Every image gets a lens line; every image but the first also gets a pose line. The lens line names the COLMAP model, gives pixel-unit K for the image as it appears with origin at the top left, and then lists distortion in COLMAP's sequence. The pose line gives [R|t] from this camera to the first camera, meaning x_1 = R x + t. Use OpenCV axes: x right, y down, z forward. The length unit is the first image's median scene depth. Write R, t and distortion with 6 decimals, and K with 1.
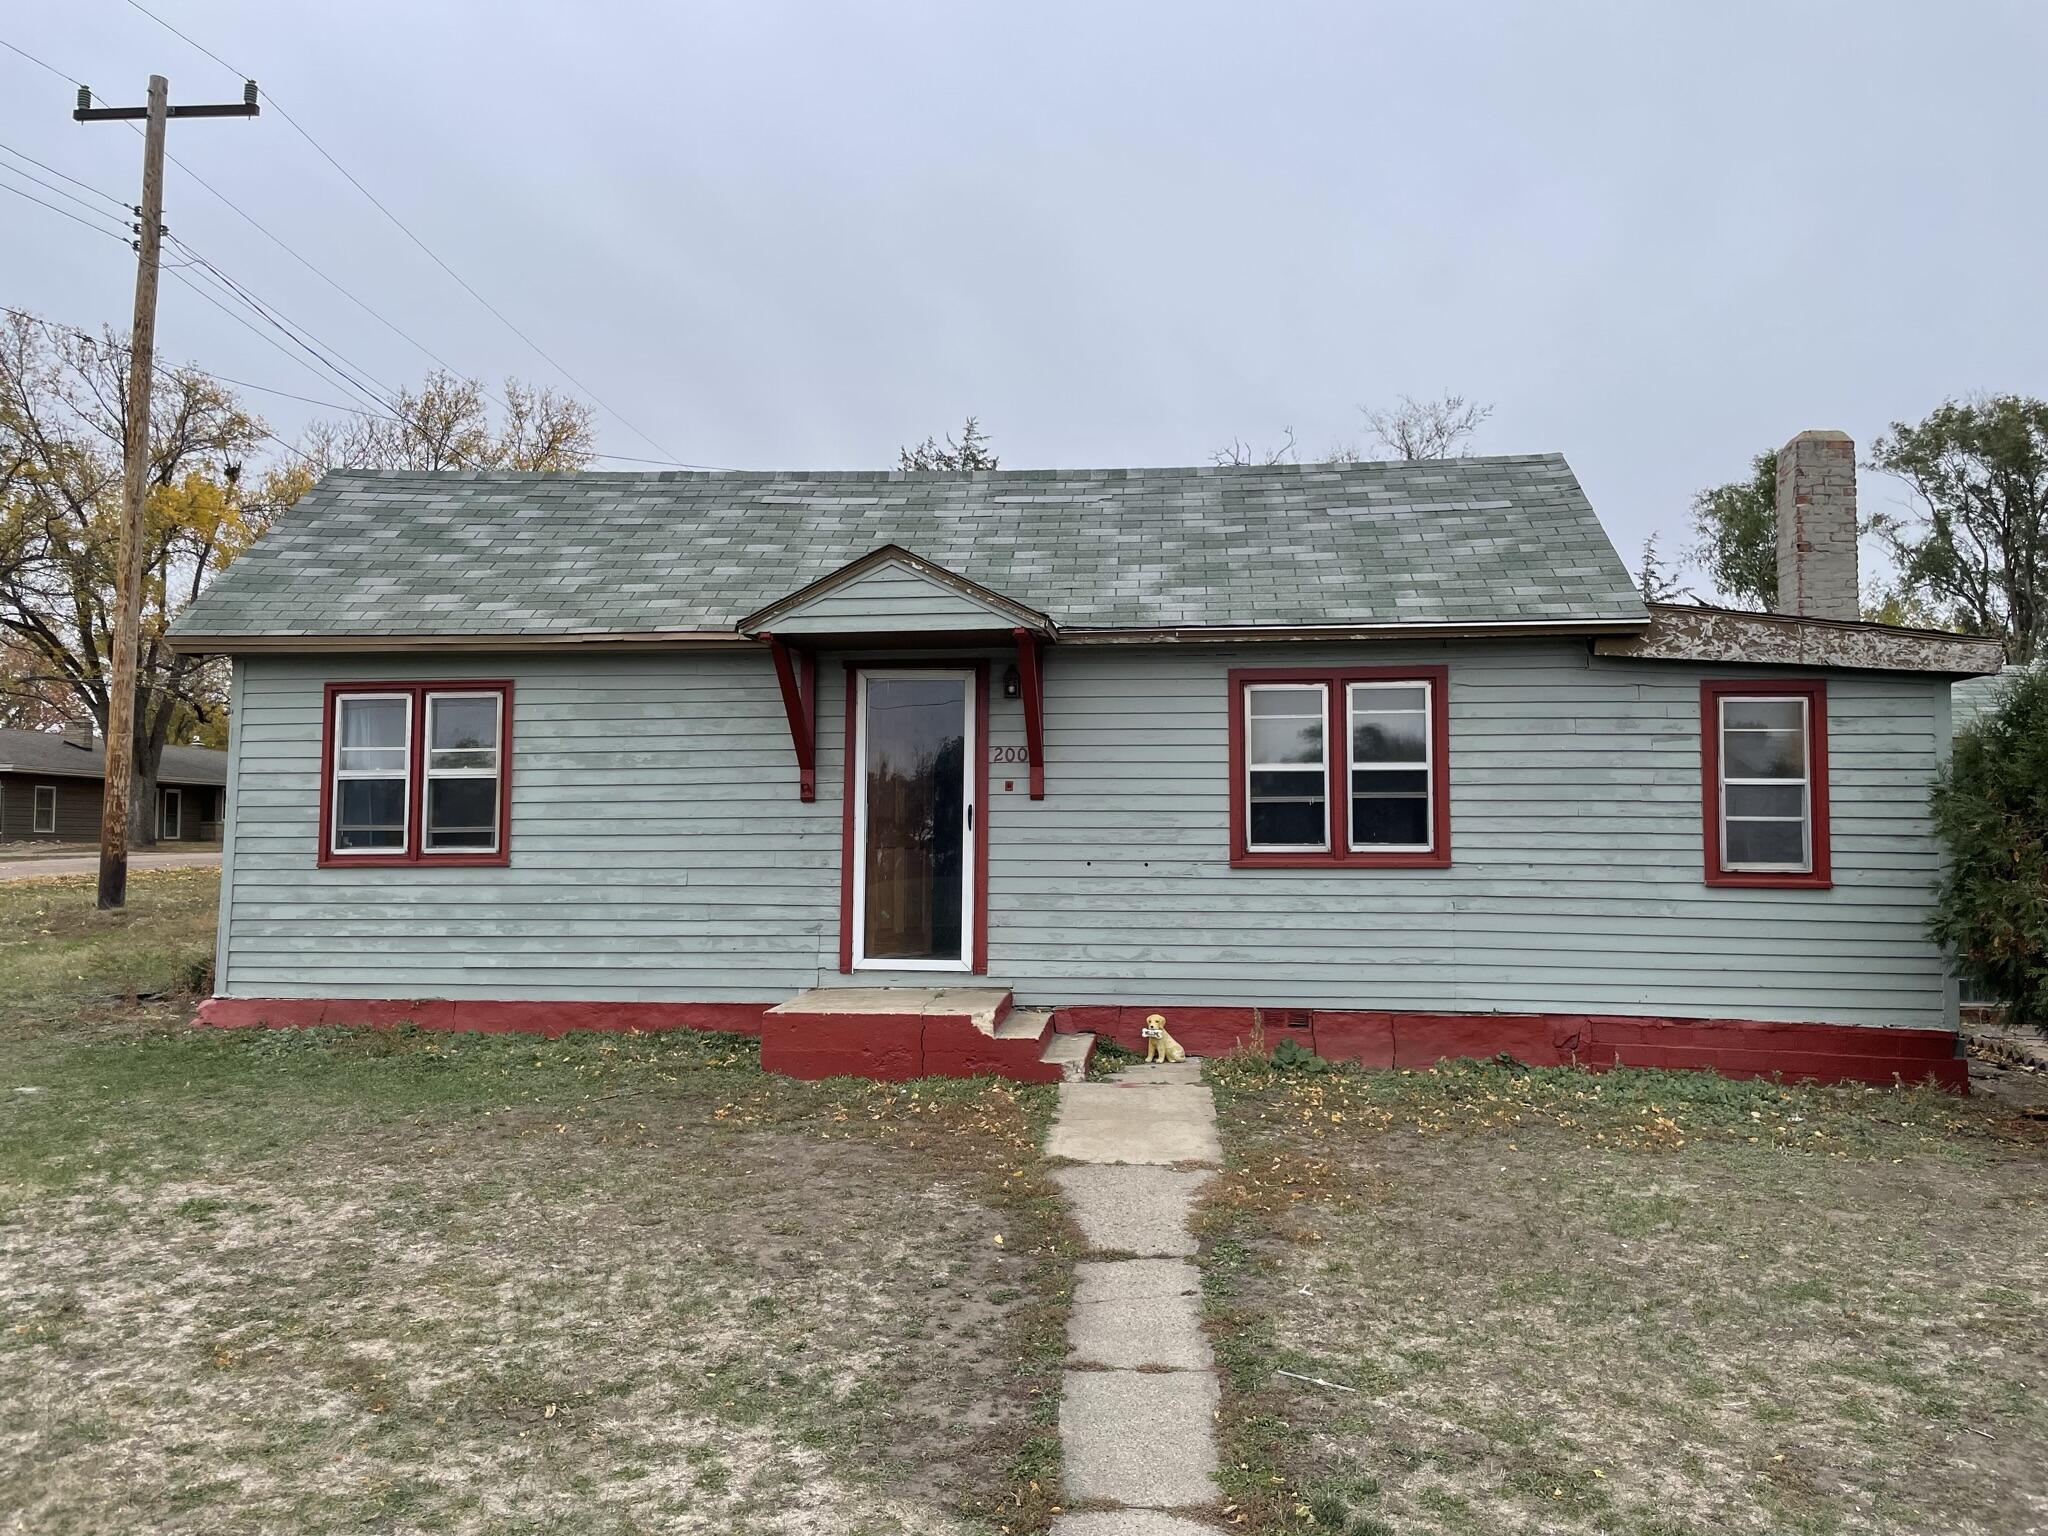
lens RADIAL K [[1535.7, 0, 1032.4], [0, 1535.7, 762.7], [0, 0, 1]] dist [0.050870, -0.050083]
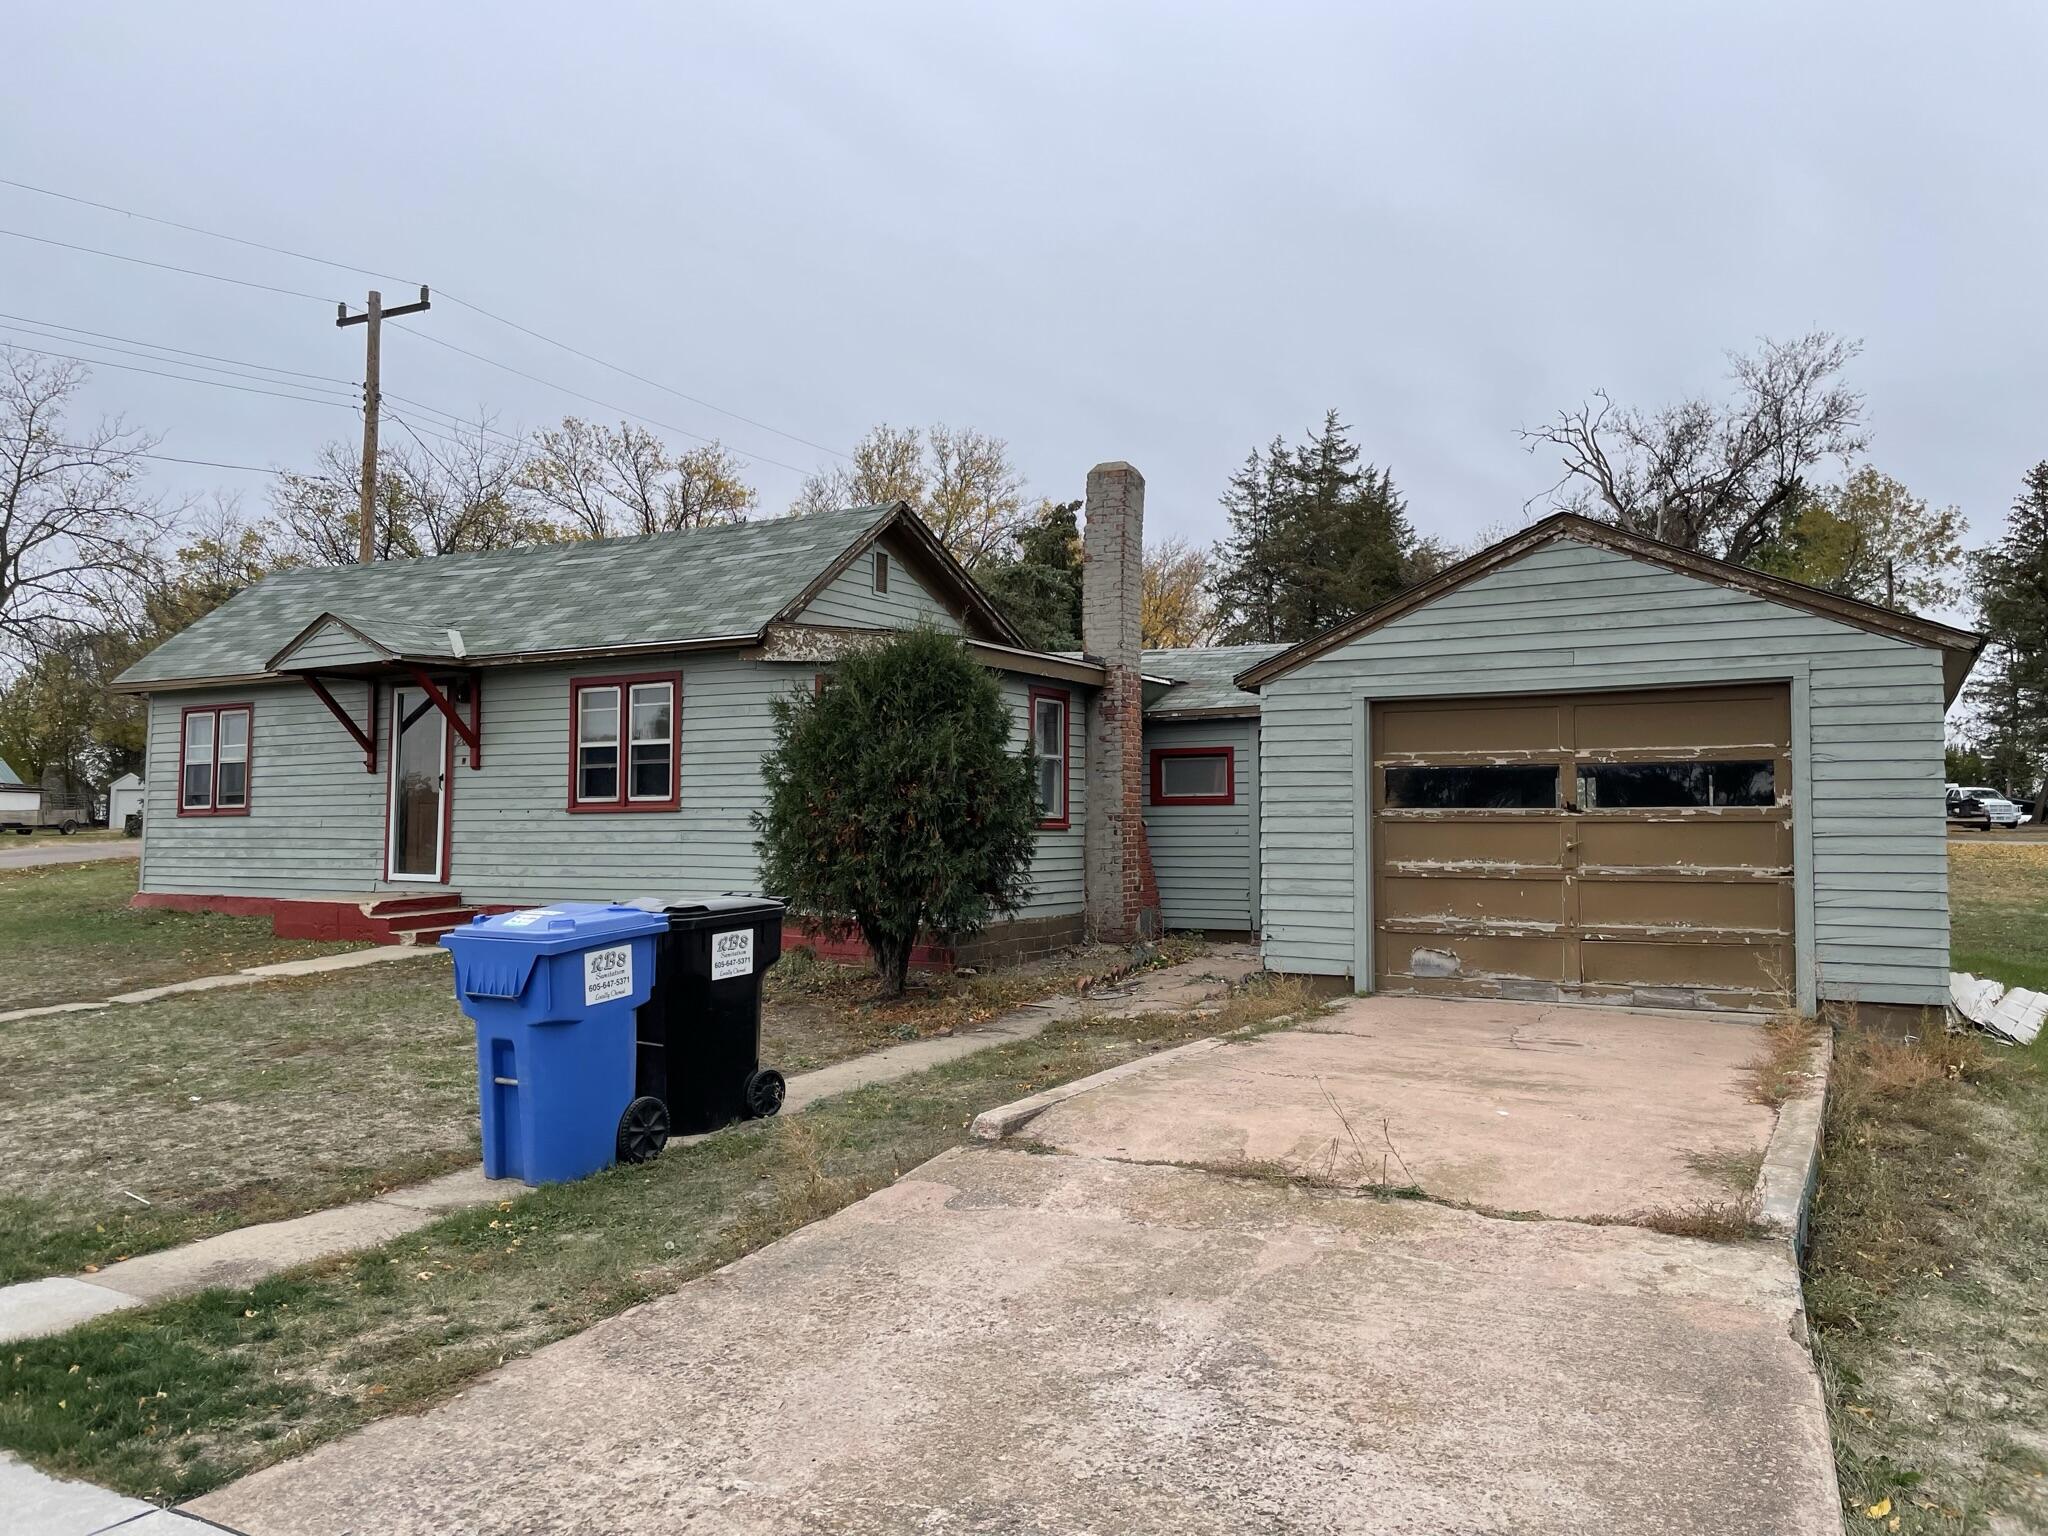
lens RADIAL K [[1535.7, 0, 1023.2], [0, 1535.7, 766.9], [0, 0, 1]] dist [0.050870, -0.050083]
pose [[0.913935, -0.017289, -0.405492, 1.122759], [0.020338, 0.999788, 0.003211, 0.027658], [0.405350, -0.011182, 0.914093, -0.179183]]
